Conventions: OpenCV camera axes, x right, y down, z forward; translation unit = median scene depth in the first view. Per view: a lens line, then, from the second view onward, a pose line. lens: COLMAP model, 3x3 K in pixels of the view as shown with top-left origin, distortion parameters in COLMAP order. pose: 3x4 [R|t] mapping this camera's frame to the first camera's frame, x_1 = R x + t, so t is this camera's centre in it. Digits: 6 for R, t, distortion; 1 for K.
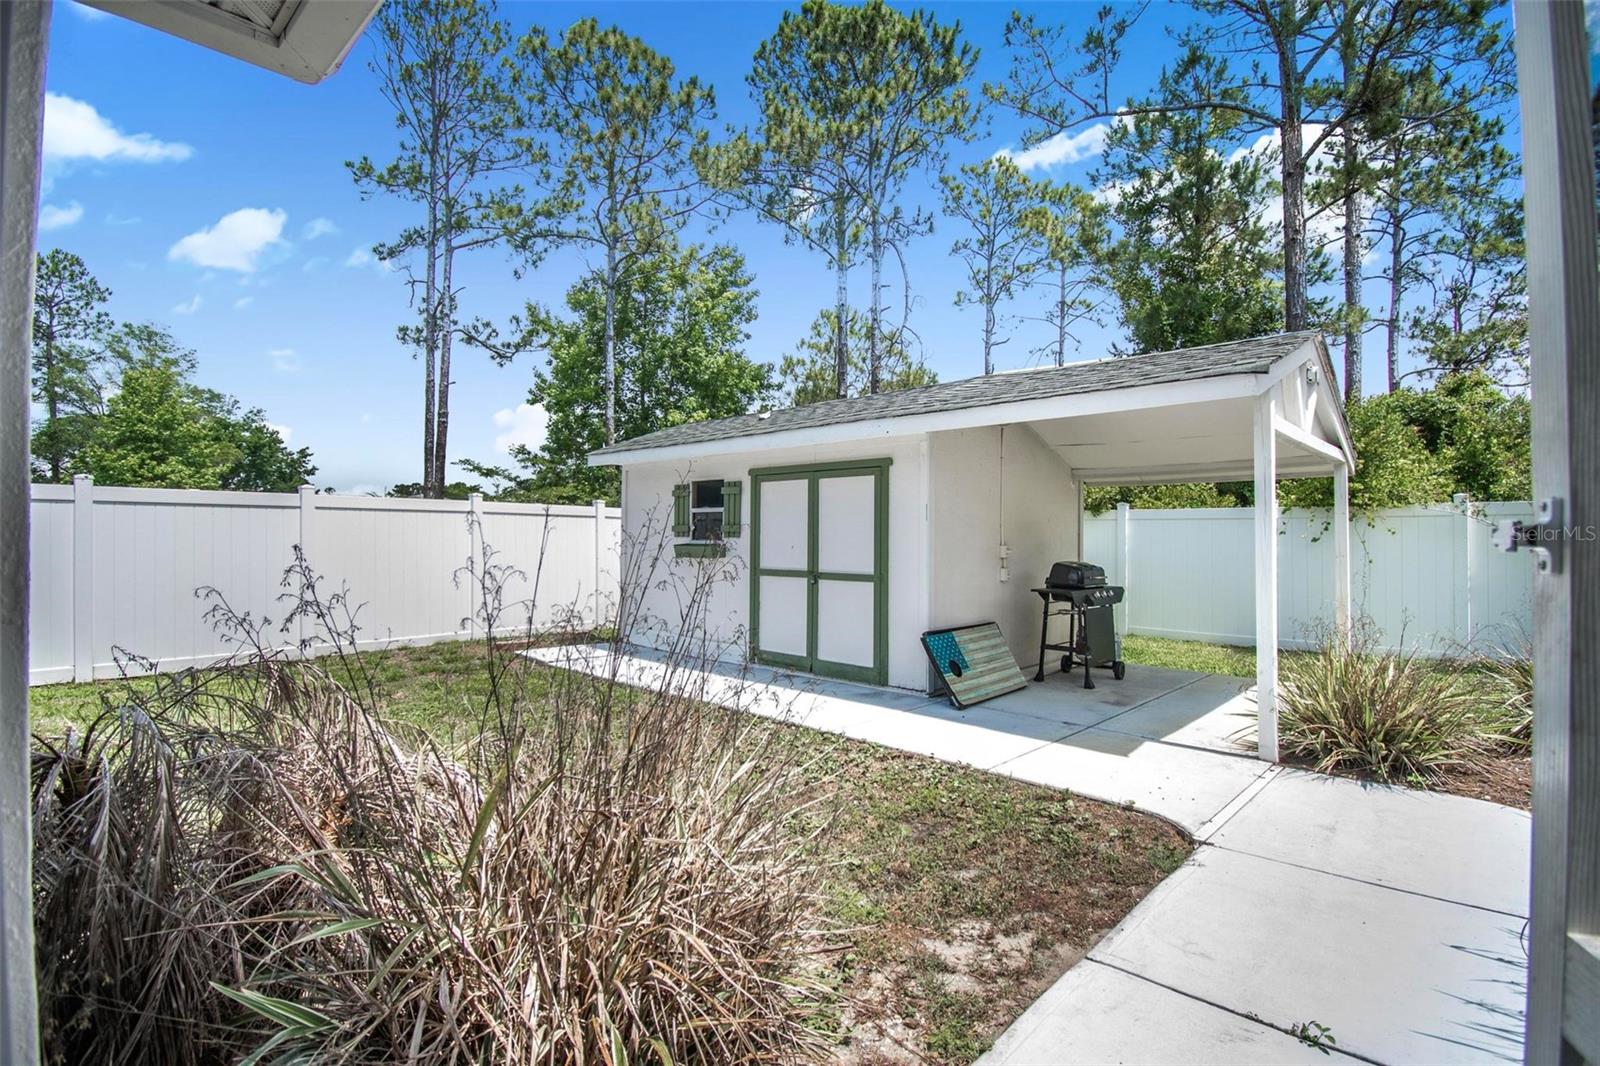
lens RADIAL K [[764.0, 0, 800.0], [0, 764.0, 533.0], [0, 0, 1]] dist [0.004101, 0.000354]
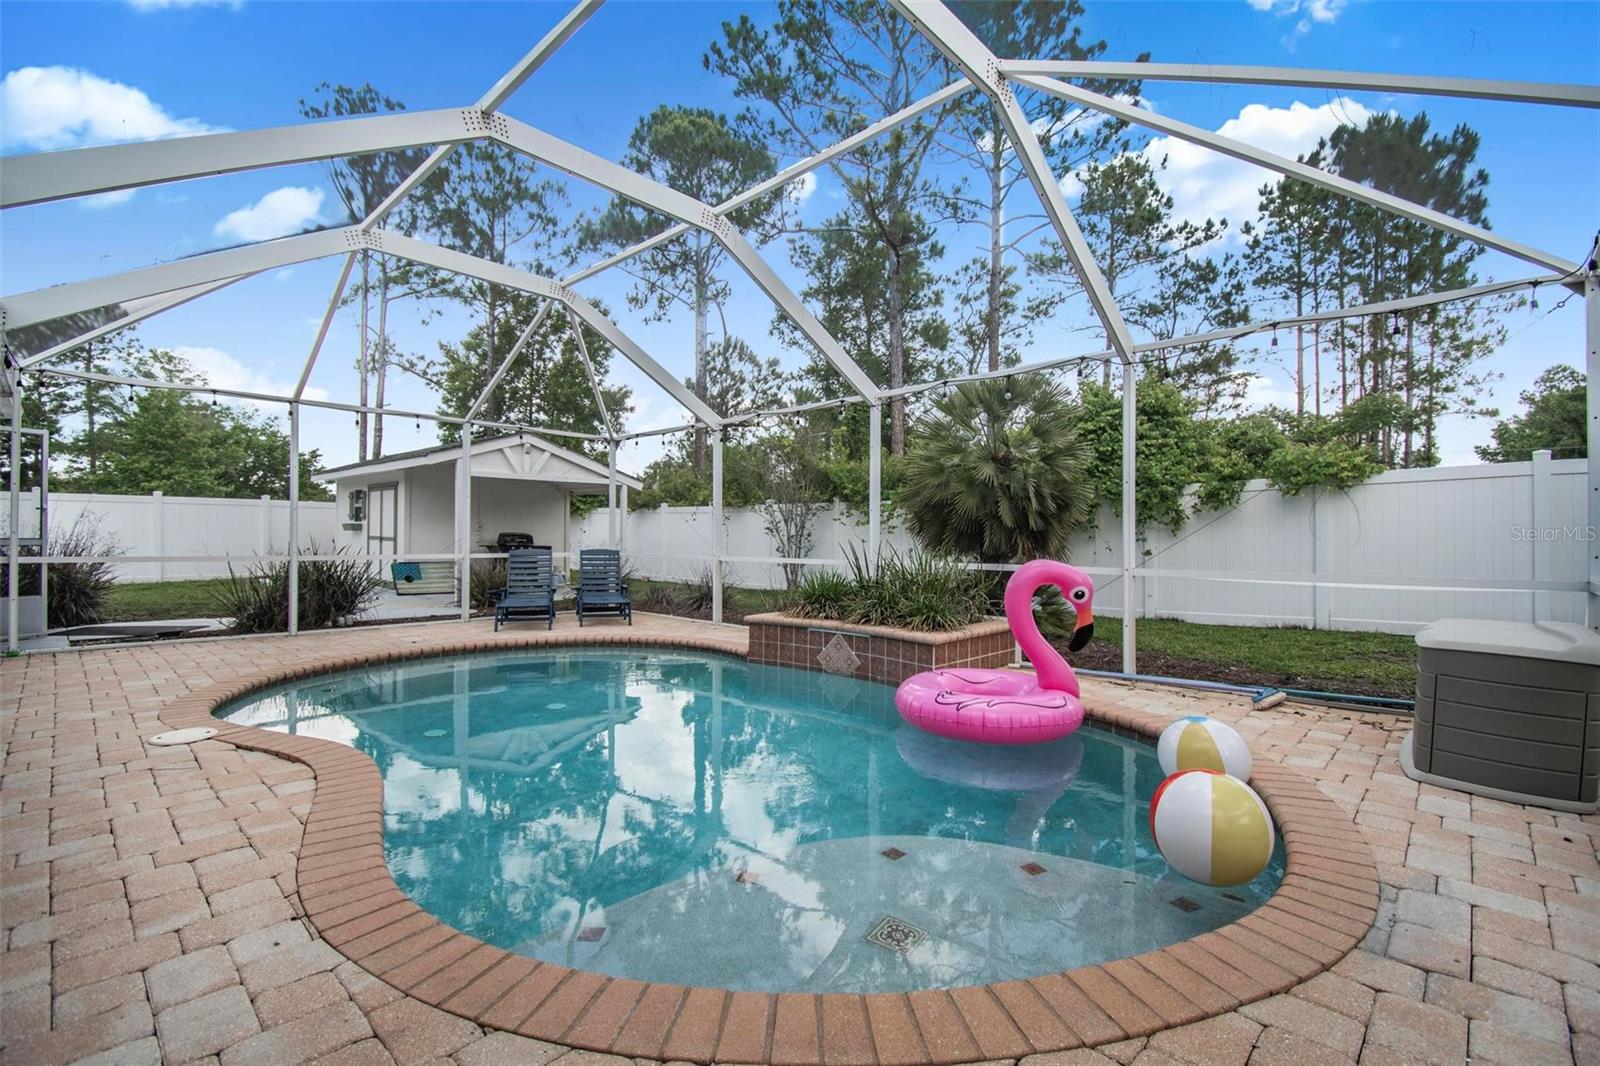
lens RADIAL K [[704.4, 0, 800.0], [0, 704.4, 533.0], [0, 0, 1]] dist [0.000482, -0.000221]
pose [[0.999985, 0.004595, -0.002988, 1.051773], [-0.004564, 0.999936, 0.010388, 0.015052], [0.003035, -0.010374, 0.999942, -0.793531]]
